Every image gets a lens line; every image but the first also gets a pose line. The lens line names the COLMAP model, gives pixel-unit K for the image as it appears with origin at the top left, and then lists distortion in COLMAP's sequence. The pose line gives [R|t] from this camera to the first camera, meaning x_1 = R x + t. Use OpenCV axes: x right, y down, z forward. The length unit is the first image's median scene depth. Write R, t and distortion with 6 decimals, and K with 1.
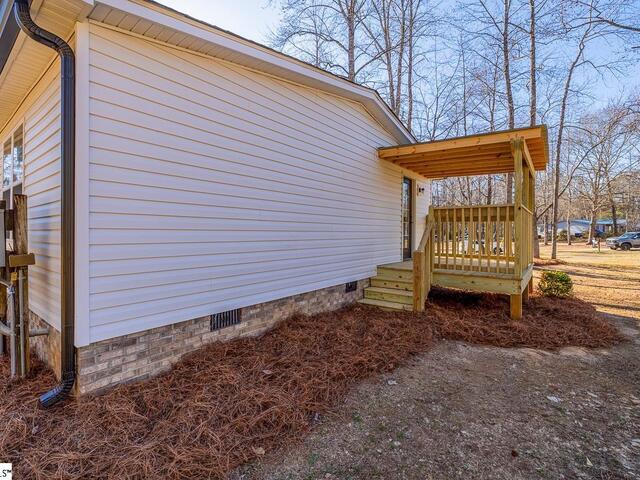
lens RADIAL K [[304.1, 0, 321.9], [0, 304.1, 234.1], [0, 0, 1]] dist [0.001007, 0.000454]
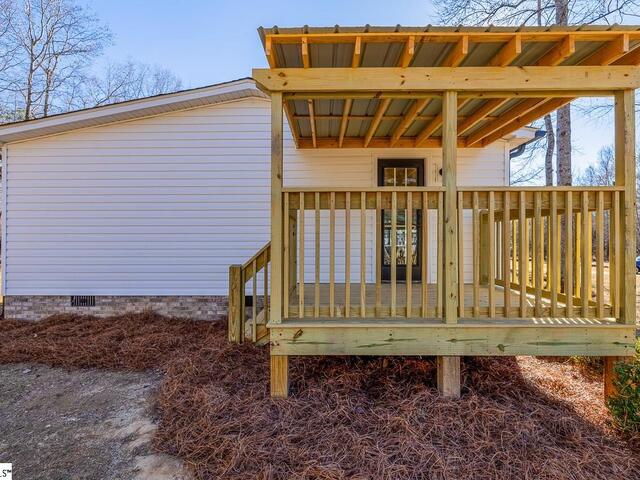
lens RADIAL K [[304.1, 0, 321.5], [0, 304.1, 242.8], [0, 0, 1]] dist [0.001007, 0.000454]
pose [[0.615867, 0.000798, -0.787849, 1.459492], [-0.005885, 0.999976, -0.003588, -0.005933], [0.787828, 0.006847, 0.615857, 0.924389]]
